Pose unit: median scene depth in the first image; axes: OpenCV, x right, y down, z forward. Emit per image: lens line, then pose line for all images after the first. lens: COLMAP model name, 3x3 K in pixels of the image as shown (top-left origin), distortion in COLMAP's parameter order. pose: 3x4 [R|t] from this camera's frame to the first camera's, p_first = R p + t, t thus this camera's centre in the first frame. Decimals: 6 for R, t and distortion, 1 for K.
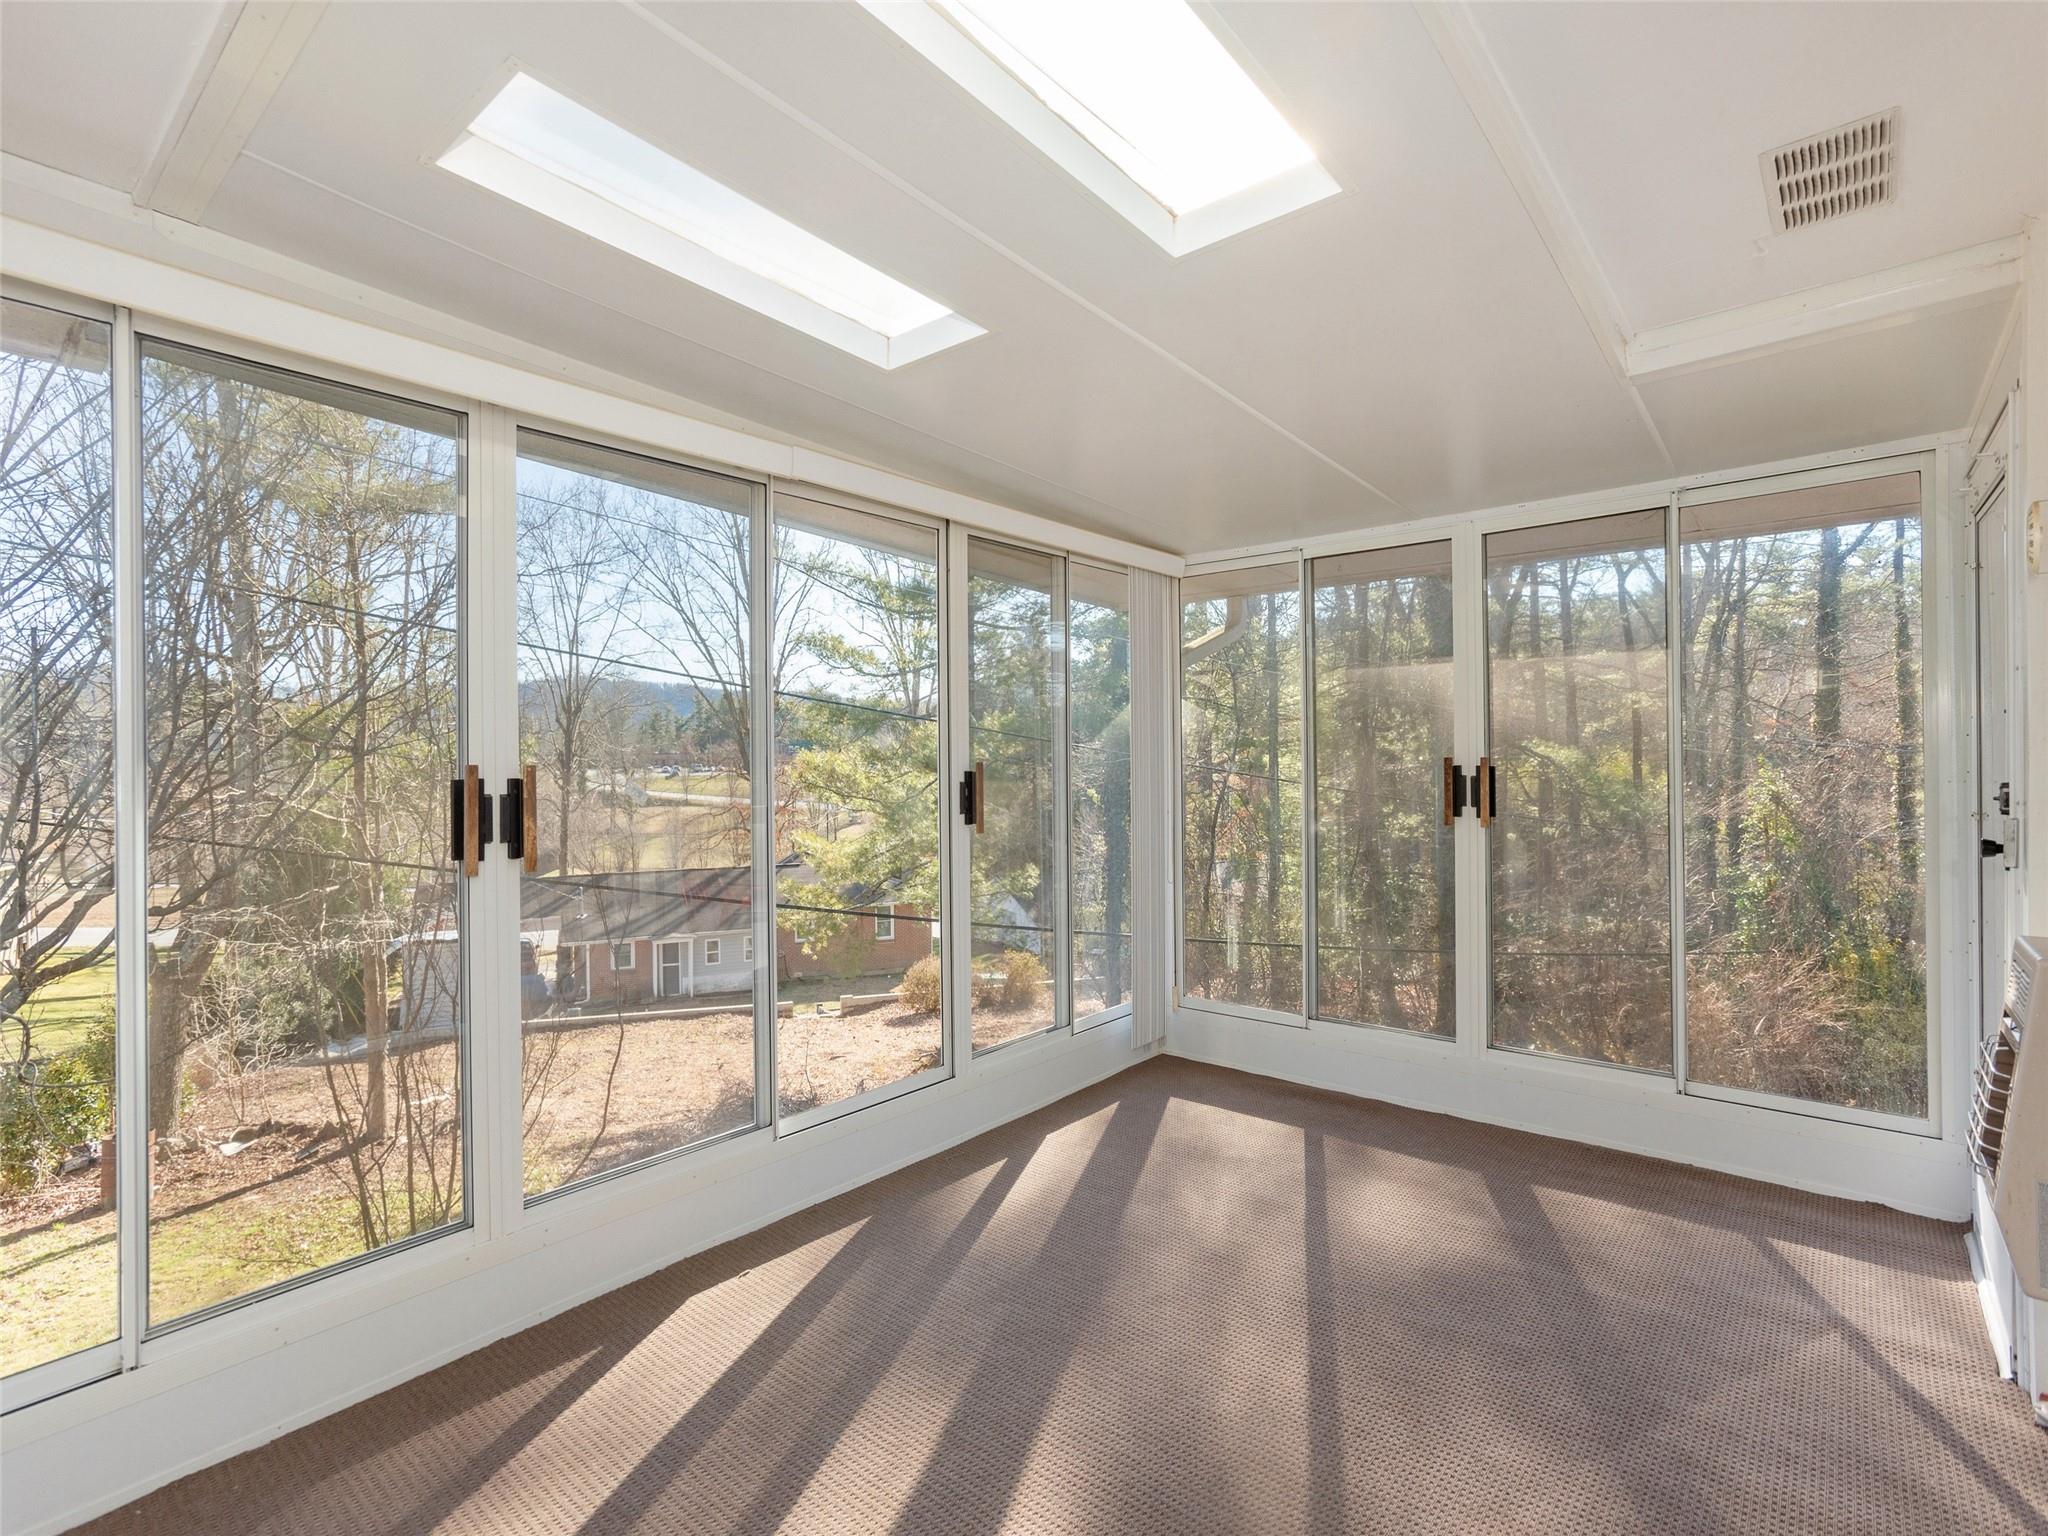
lens RADIAL K [[964.7, 0, 1034.9], [0, 964.7, 762.9], [0, 0, 1]] dist [-0.029650, 0.012359]
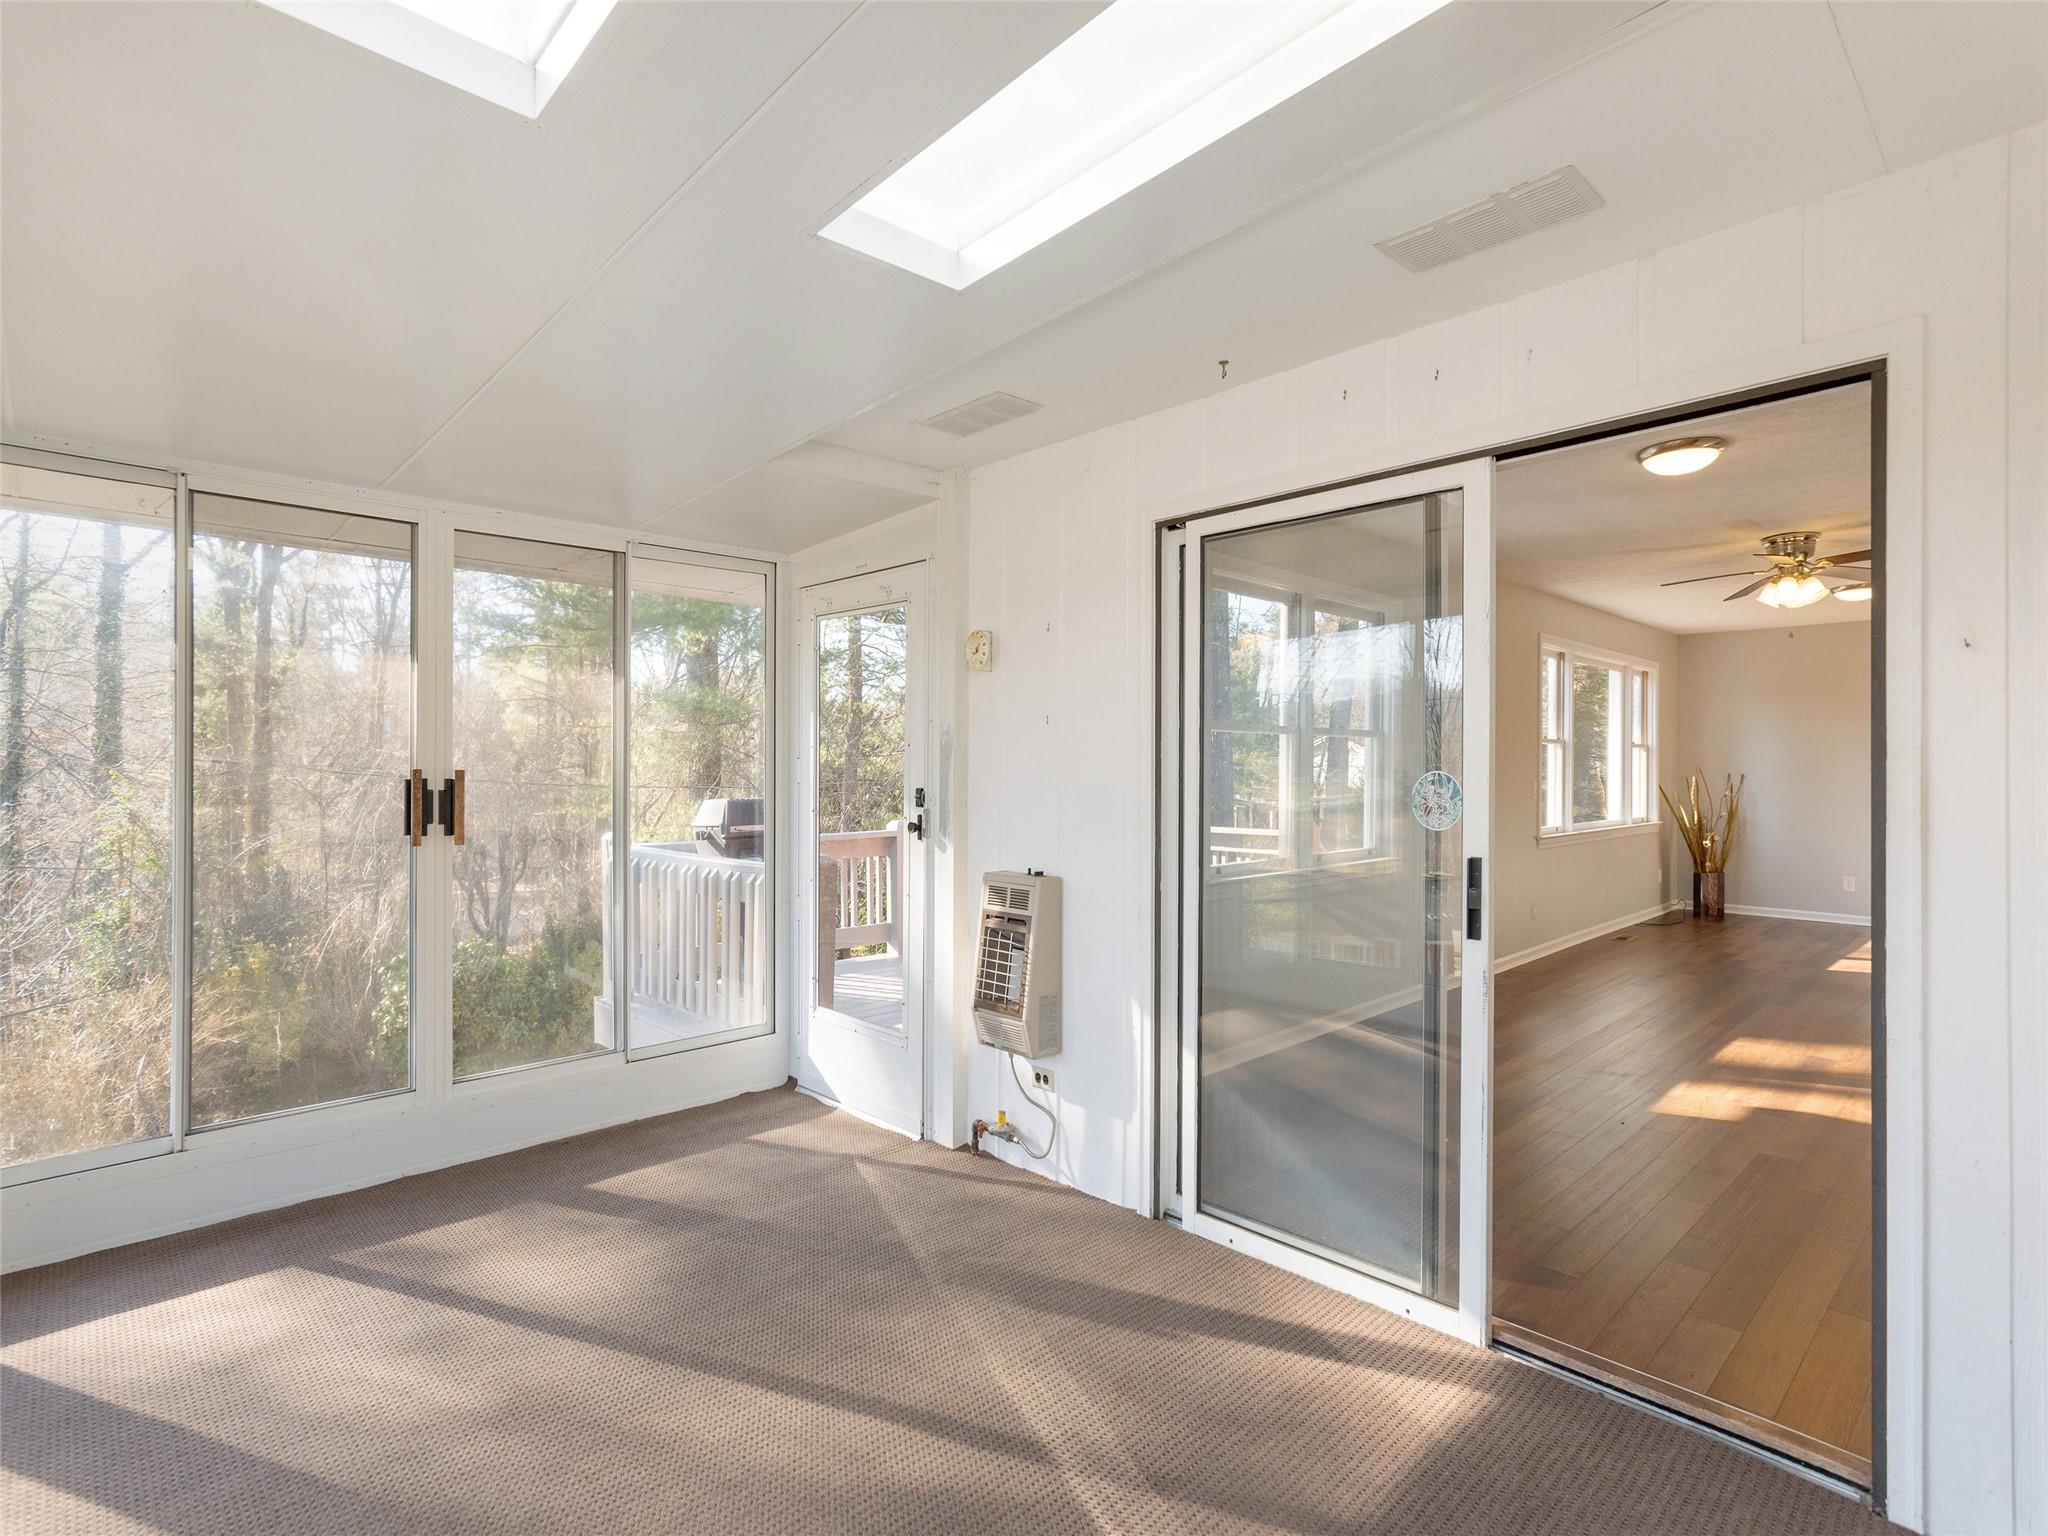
lens RADIAL K [[964.7, 0, 1015.7], [0, 964.7, 759.6], [0, 0, 1]] dist [-0.029650, 0.012359]
pose [[0.154990, 0.013855, 0.987819, -0.463508], [0.005805, 0.999872, -0.014934, 0.003363], [-0.987899, 0.008048, 0.154889, 0.415158]]
